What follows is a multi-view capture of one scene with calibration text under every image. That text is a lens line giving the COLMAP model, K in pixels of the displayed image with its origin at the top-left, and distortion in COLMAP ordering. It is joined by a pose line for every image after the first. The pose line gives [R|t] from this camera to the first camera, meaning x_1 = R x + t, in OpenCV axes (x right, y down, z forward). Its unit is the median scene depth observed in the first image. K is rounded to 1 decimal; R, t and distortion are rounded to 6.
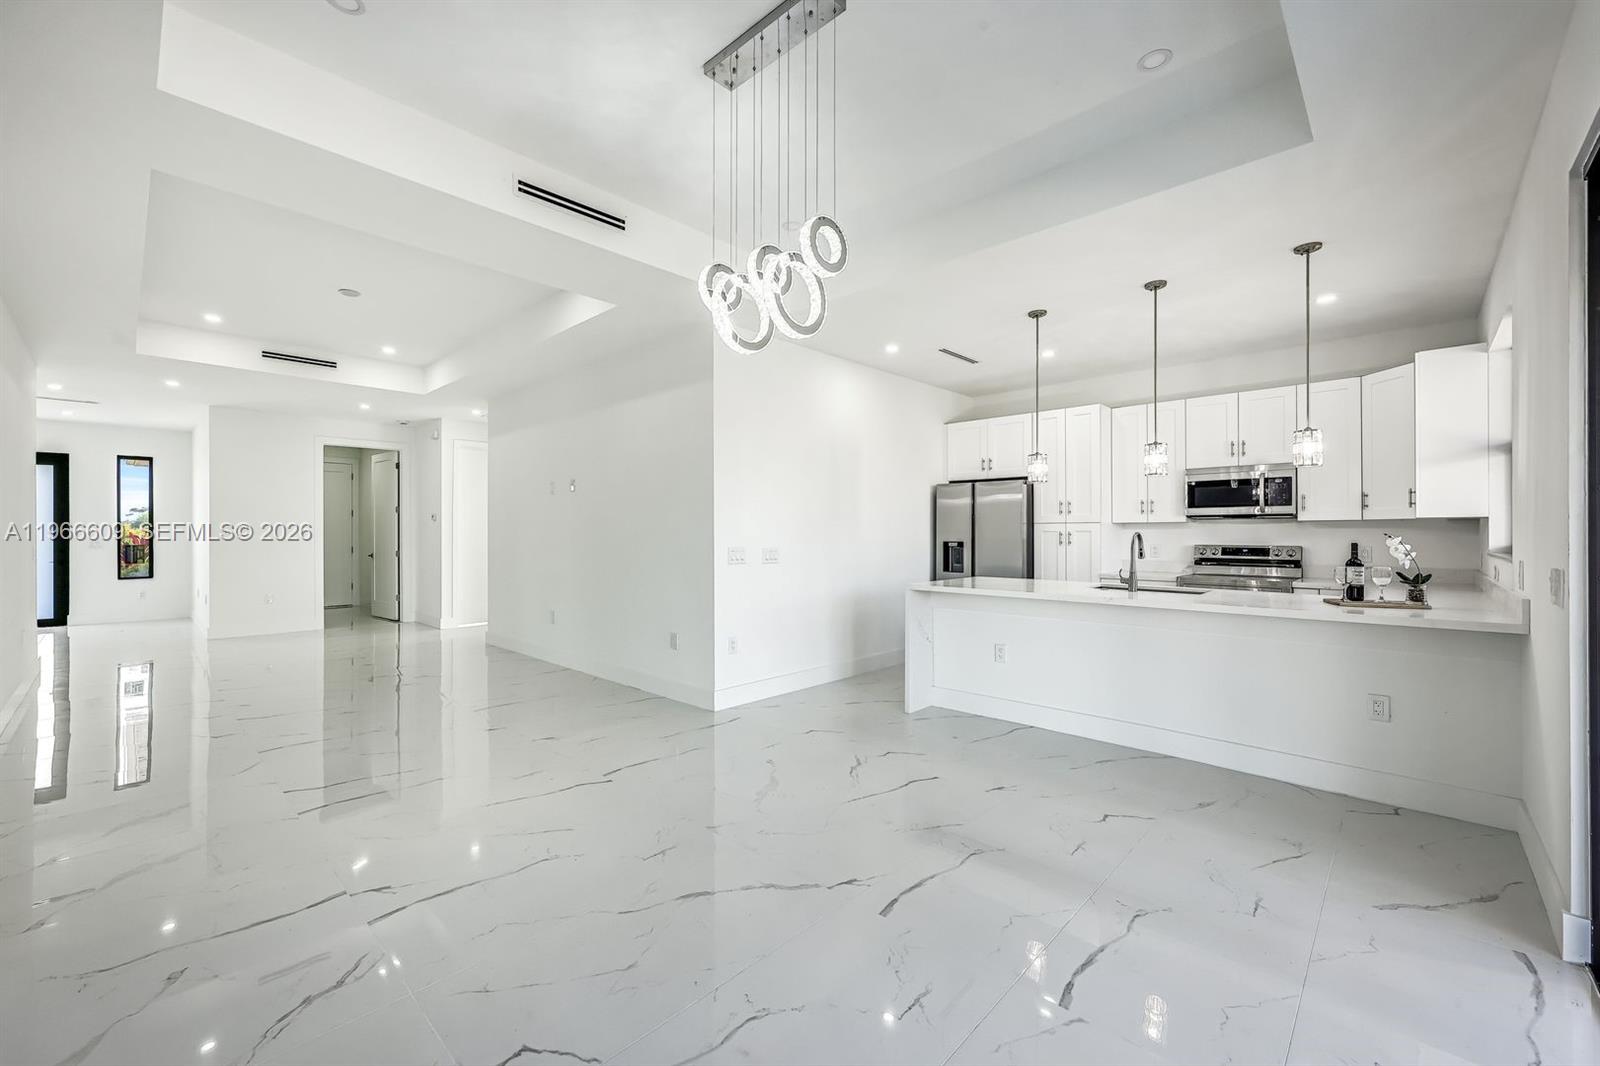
lens RADIAL K [[639.9, 0, 795.9], [0, 639.9, 531.1], [0, 0, 1]] dist [-0.000089, -0.000239]
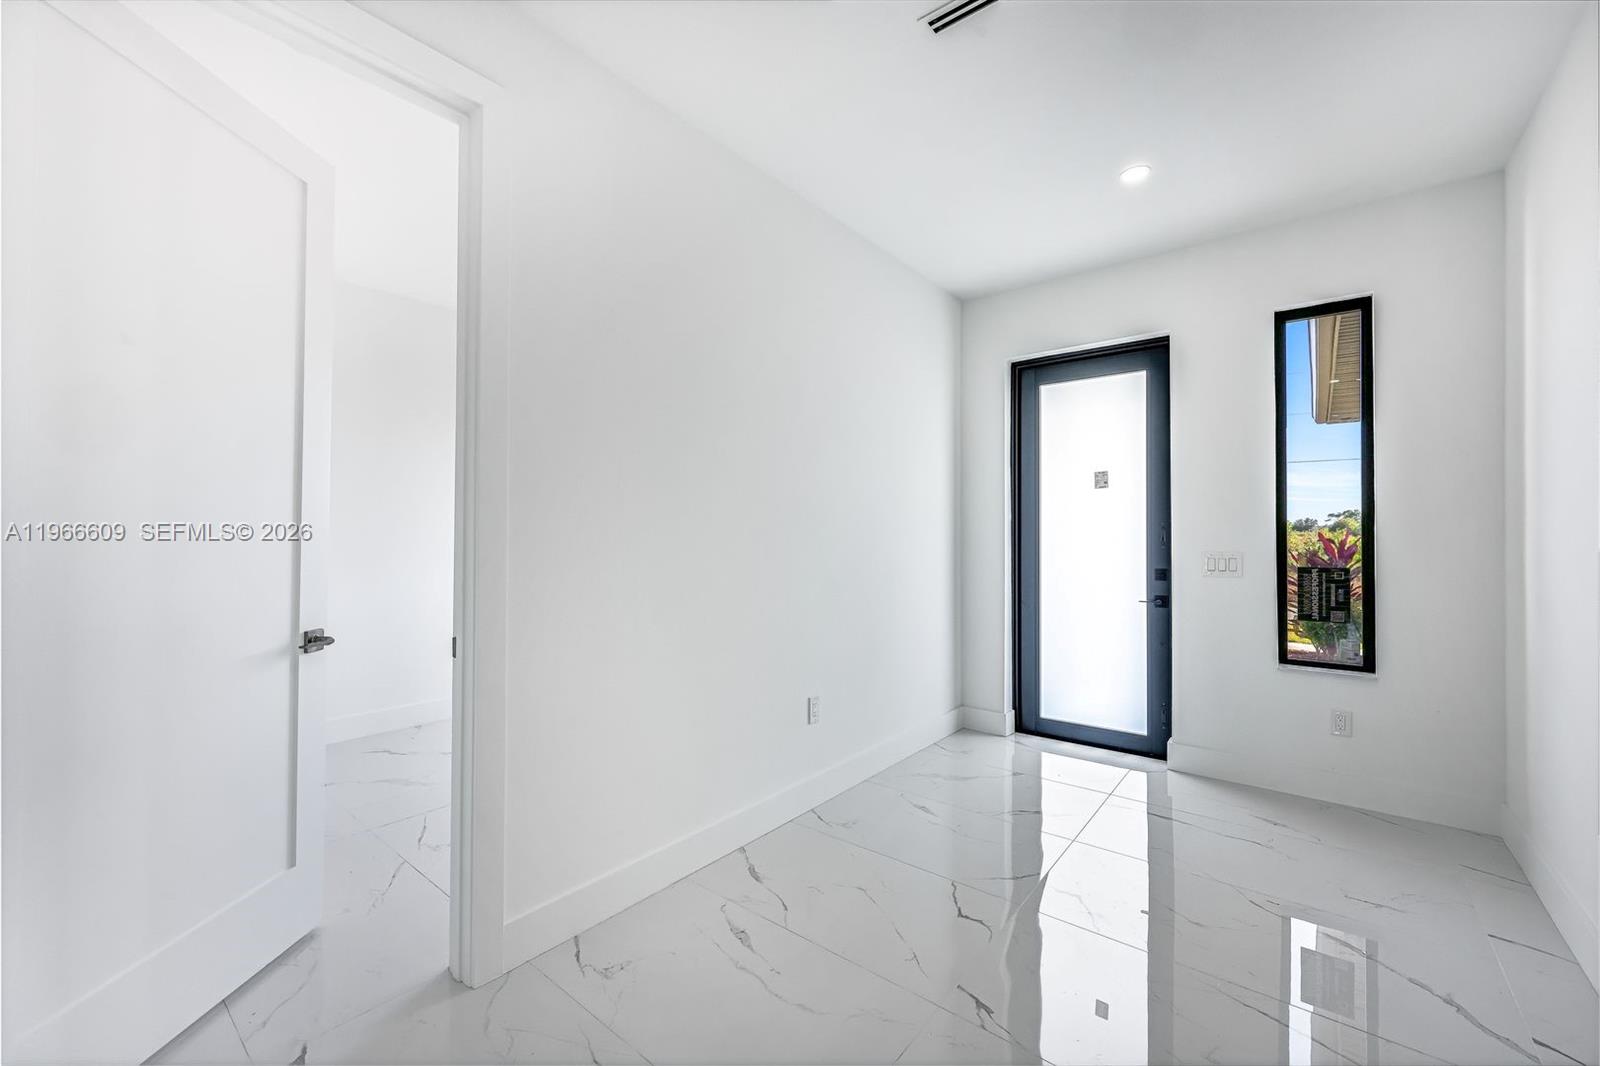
lens RADIAL K [[639.9, 0, 795.9], [0, 639.9, 531.1], [0, 0, 1]] dist [-0.000089, -0.000239]
pose [[0.071310, -0.006052, -0.997436, -0.727062], [-0.000098, 0.999982, -0.006074, 0.006733], [0.997454, 0.000531, 0.071308, 0.709203]]
